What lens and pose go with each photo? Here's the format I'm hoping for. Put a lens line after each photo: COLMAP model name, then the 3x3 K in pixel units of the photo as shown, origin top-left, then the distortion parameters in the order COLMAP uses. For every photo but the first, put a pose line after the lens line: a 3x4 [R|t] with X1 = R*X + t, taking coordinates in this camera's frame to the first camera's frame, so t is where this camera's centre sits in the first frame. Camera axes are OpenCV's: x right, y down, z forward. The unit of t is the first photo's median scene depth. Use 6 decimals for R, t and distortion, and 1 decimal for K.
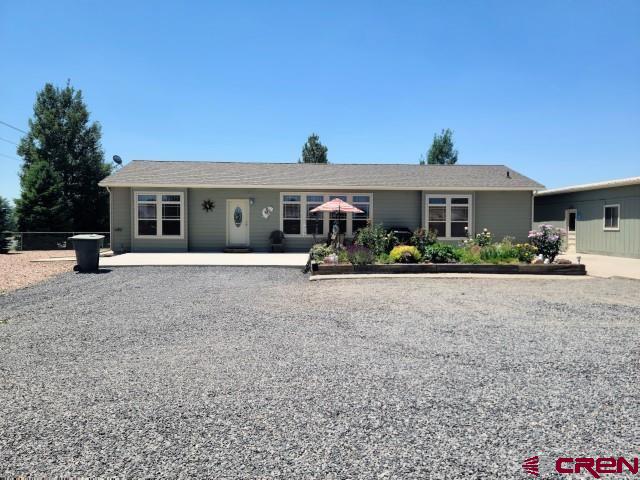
lens RADIAL K [[510.7, 0, 318.7], [0, 510.7, 247.0], [0, 0, 1]] dist [0.095736, -0.114281]
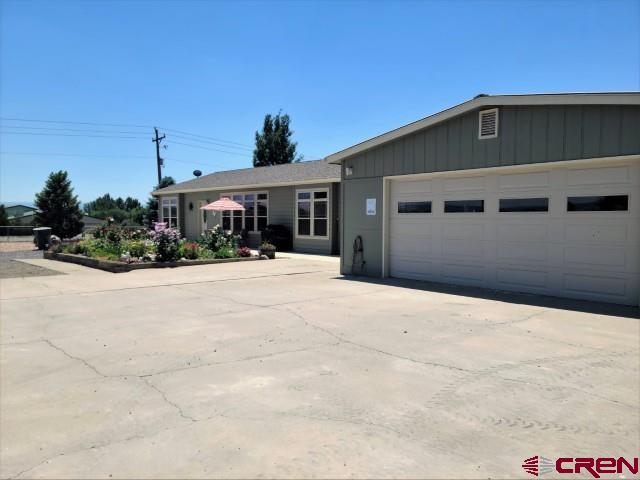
lens RADIAL K [[521.5, 0, 320.0], [0, 521.5, 240.0], [0, 0, 1]] dist [0.101771, -0.119215]
pose [[0.620337, 0.027625, -0.783849, 0.989354], [-0.055530, 0.998419, -0.008759, -0.004304], [0.782367, 0.048961, 0.620890, 0.447827]]
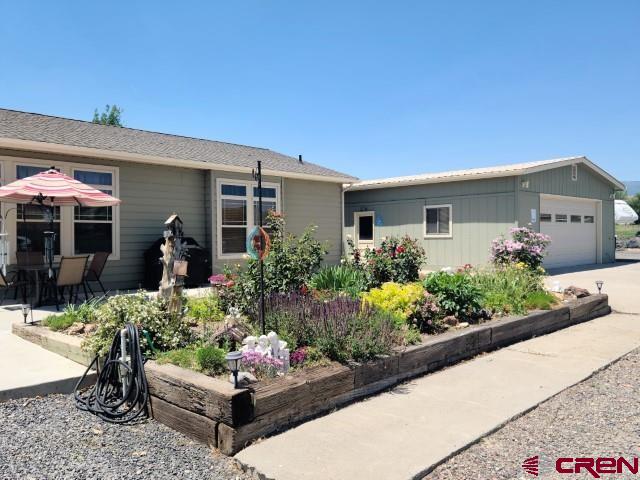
lens RADIAL K [[515.0, 0, 320.4], [0, 515.0, 256.2], [0, 0, 1]] dist [0.098780, -0.116092]
pose [[0.744899, -0.038044, 0.666091, -0.084590], [0.039543, 0.999135, 0.012845, -0.020069], [-0.666004, 0.016771, 0.745760, 0.509233]]
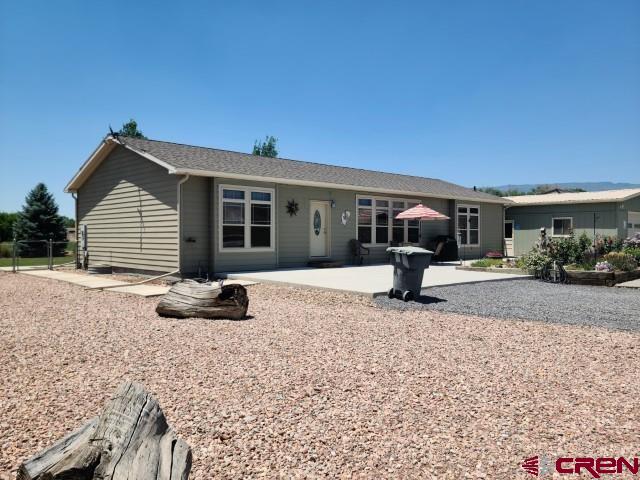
lens RADIAL K [[510.7, 0, 318.7], [0, 510.7, 247.0], [0, 0, 1]] dist [0.095736, -0.114281]
pose [[0.769084, -0.017306, 0.638913, -0.672081], [0.026978, 0.999621, -0.005398, -0.016425], [-0.638578, 0.021389, 0.769260, 0.382413]]
